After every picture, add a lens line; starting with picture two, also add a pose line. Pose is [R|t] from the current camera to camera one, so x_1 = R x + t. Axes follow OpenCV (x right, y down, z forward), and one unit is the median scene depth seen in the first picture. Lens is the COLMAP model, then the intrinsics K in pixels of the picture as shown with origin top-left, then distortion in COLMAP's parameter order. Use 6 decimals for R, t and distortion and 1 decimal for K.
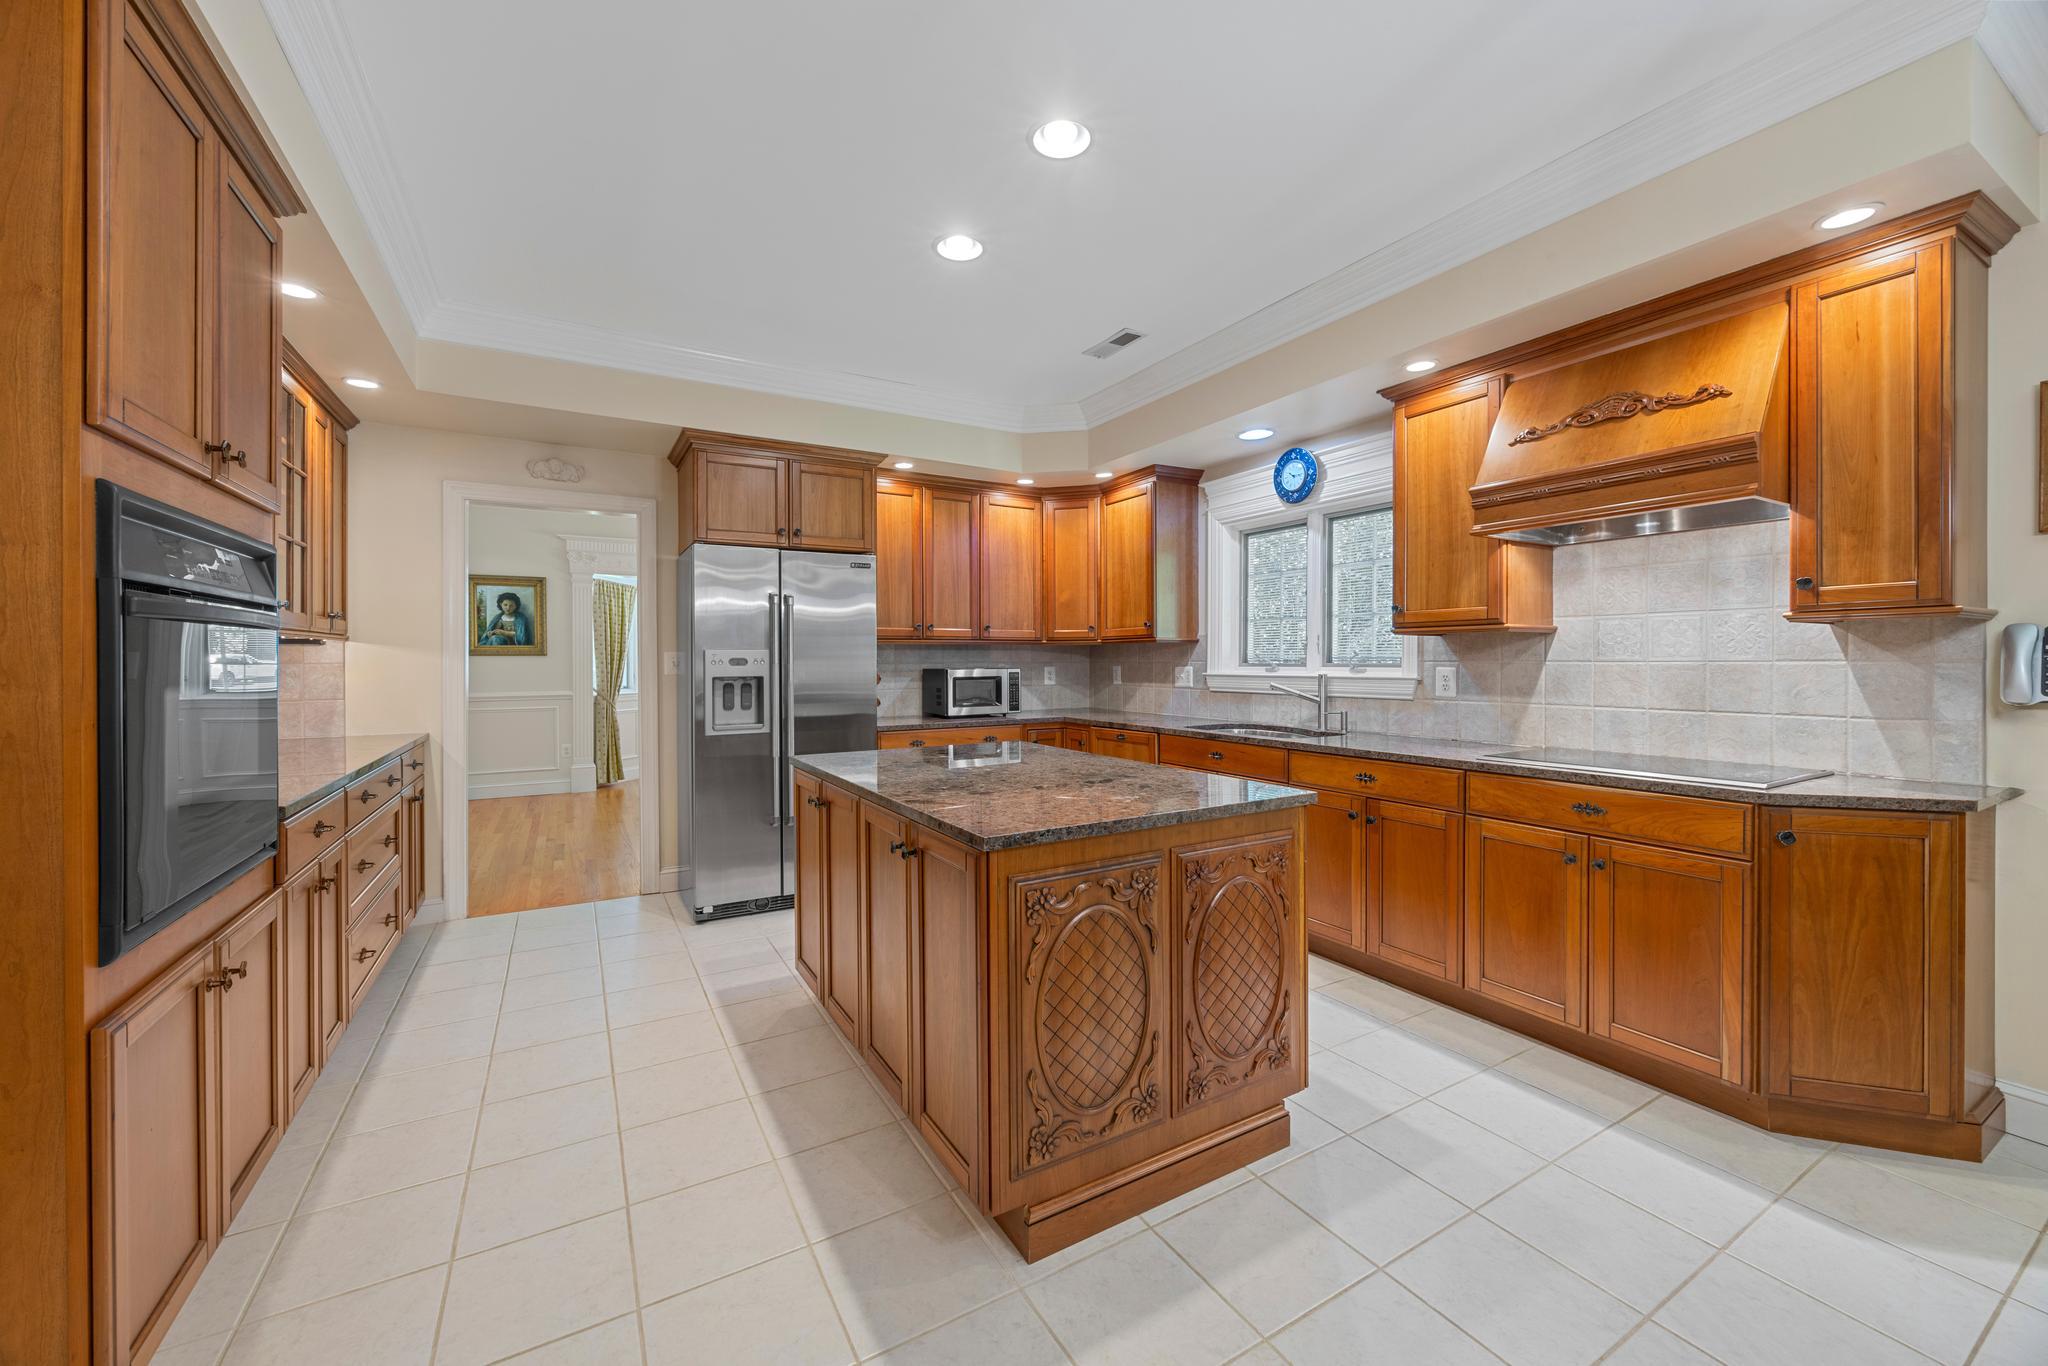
lens RADIAL K [[785.7, 0, 1023.5], [0, 785.7, 666.0], [0, 0, 1]] dist [-0.001928, -0.000078]
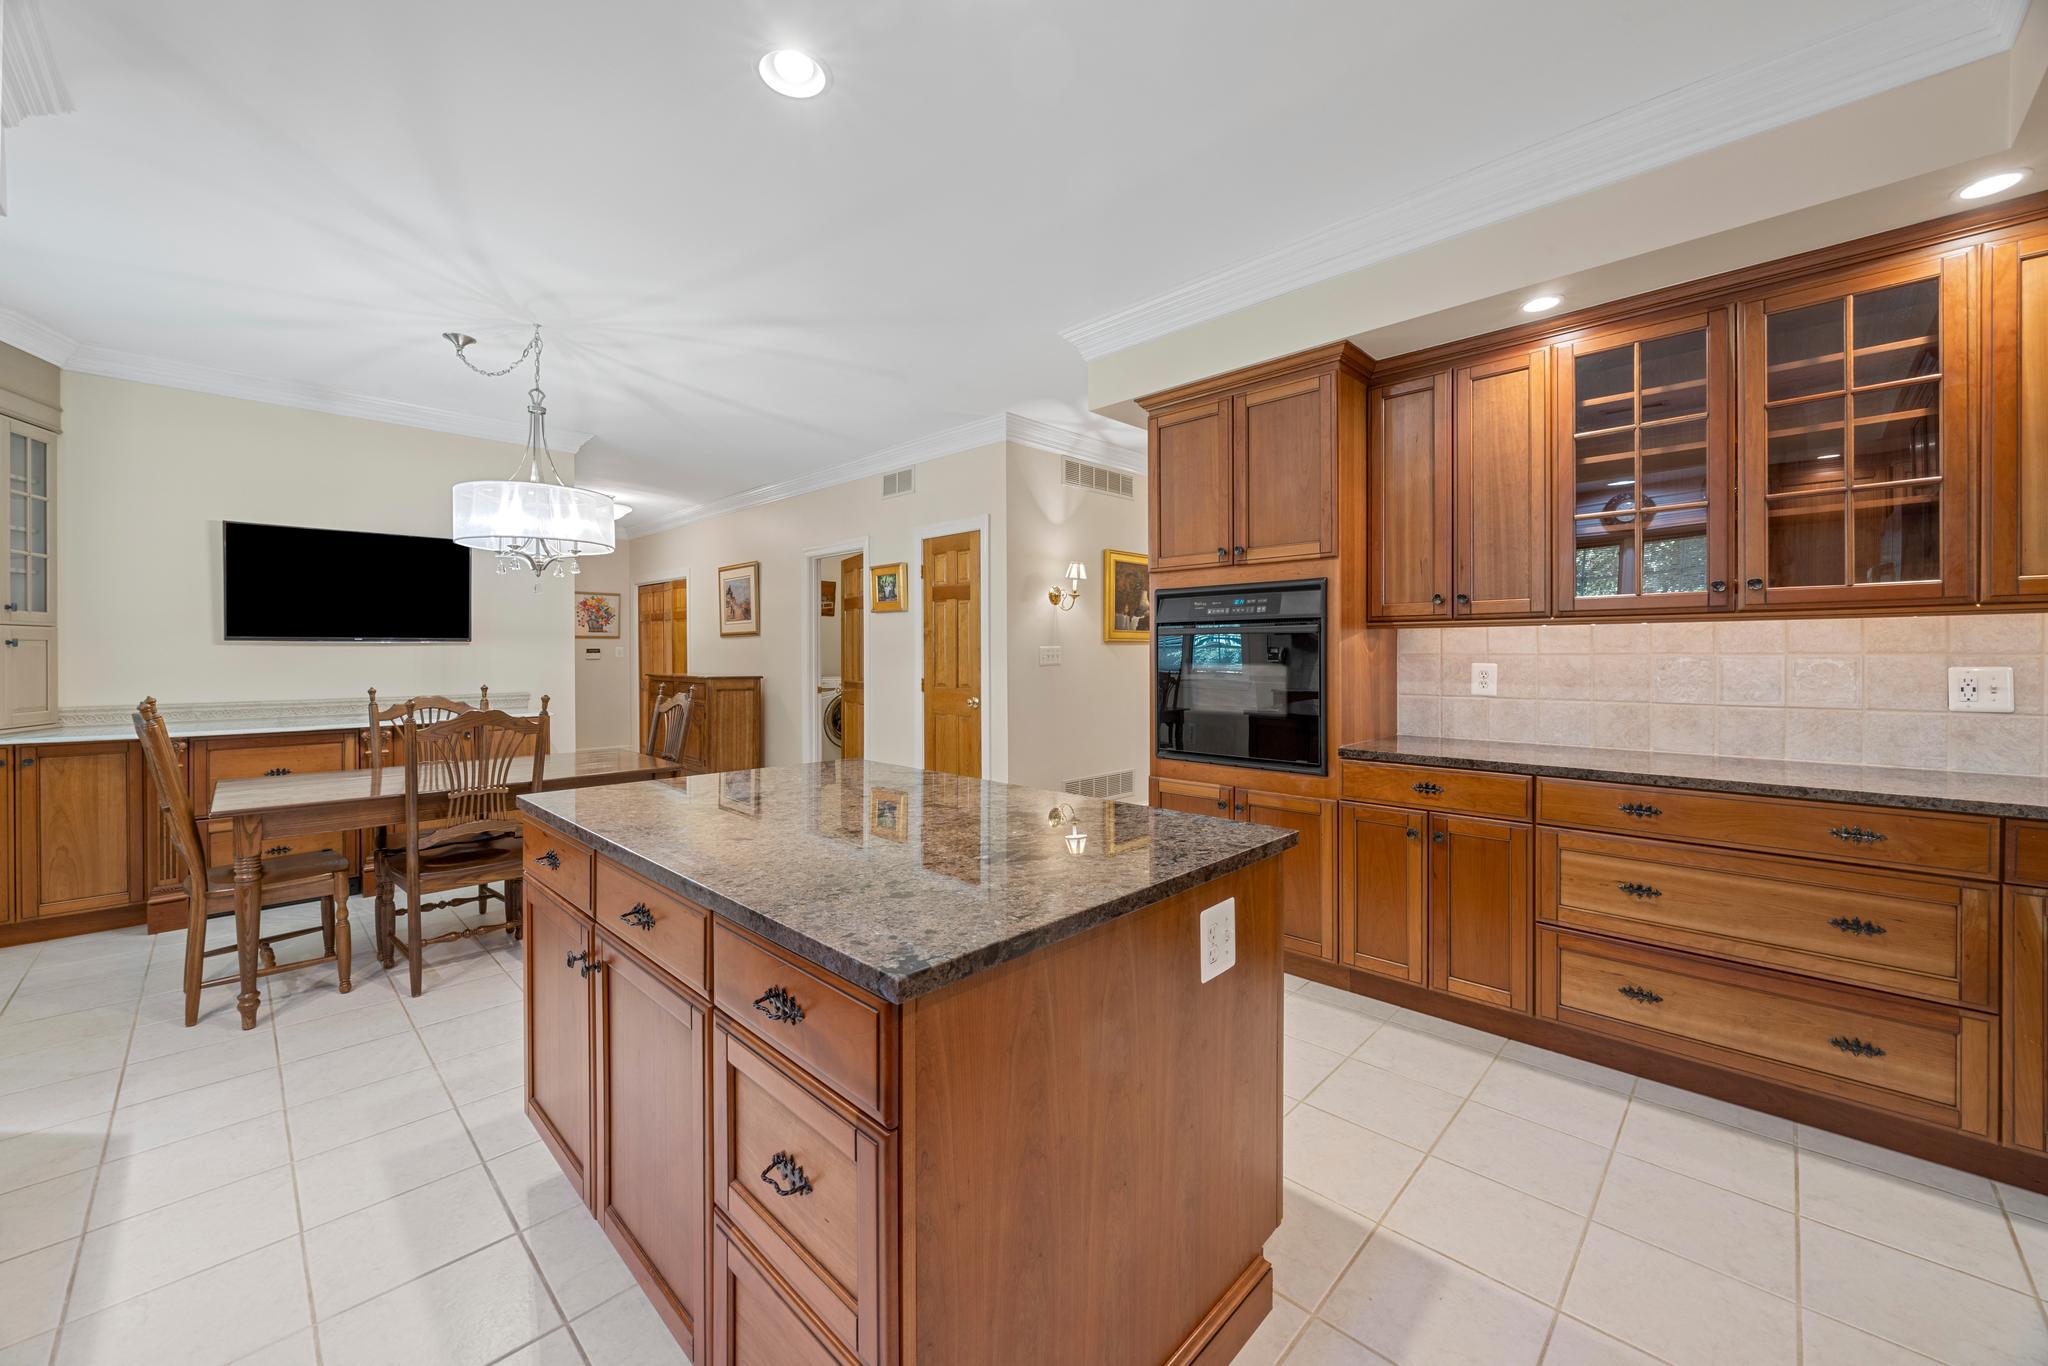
lens RADIAL K [[778.7, 0, 1027.9], [0, 778.7, 678.5], [0, 0, 1]] dist [-0.000369, 0.000533]
pose [[-0.962059, 0.023402, -0.271837, 0.037119], [0.012648, 0.999069, 0.041246, 0.003062], [0.272549, 0.036243, -0.961459, 1.922470]]
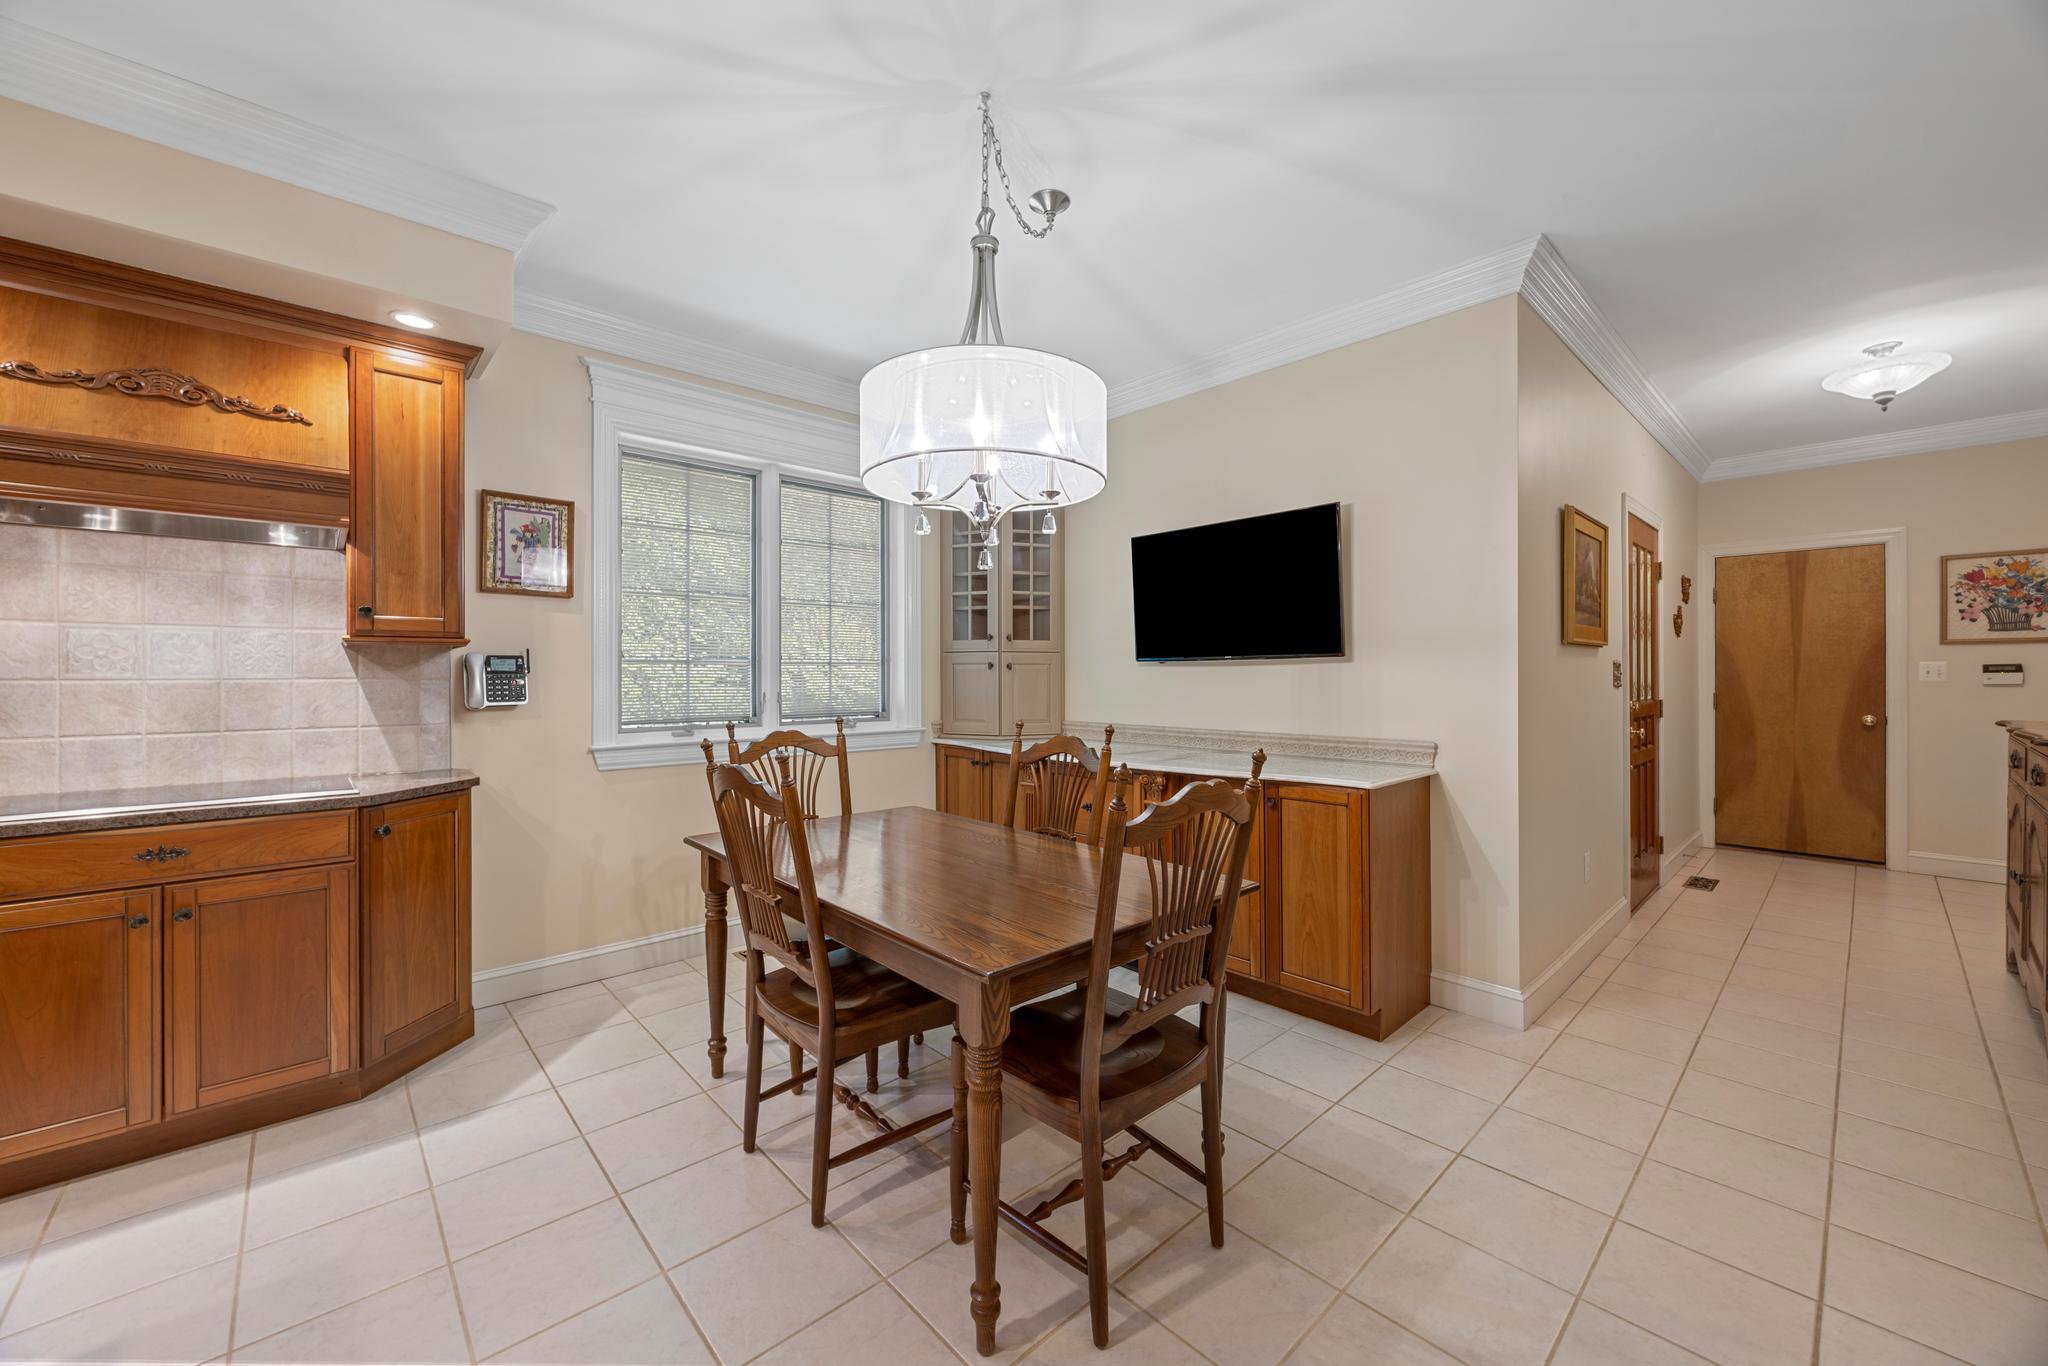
lens RADIAL K [[778.7, 0, 1027.9], [0, 778.7, 678.5], [0, 0, 1]] dist [-0.000369, 0.000533]
pose [[-0.216380, -0.000730, 0.976309, -0.318310], [0.007834, 0.999966, 0.002484, -0.001945], [-0.976278, 0.008186, -0.216367, 0.286854]]
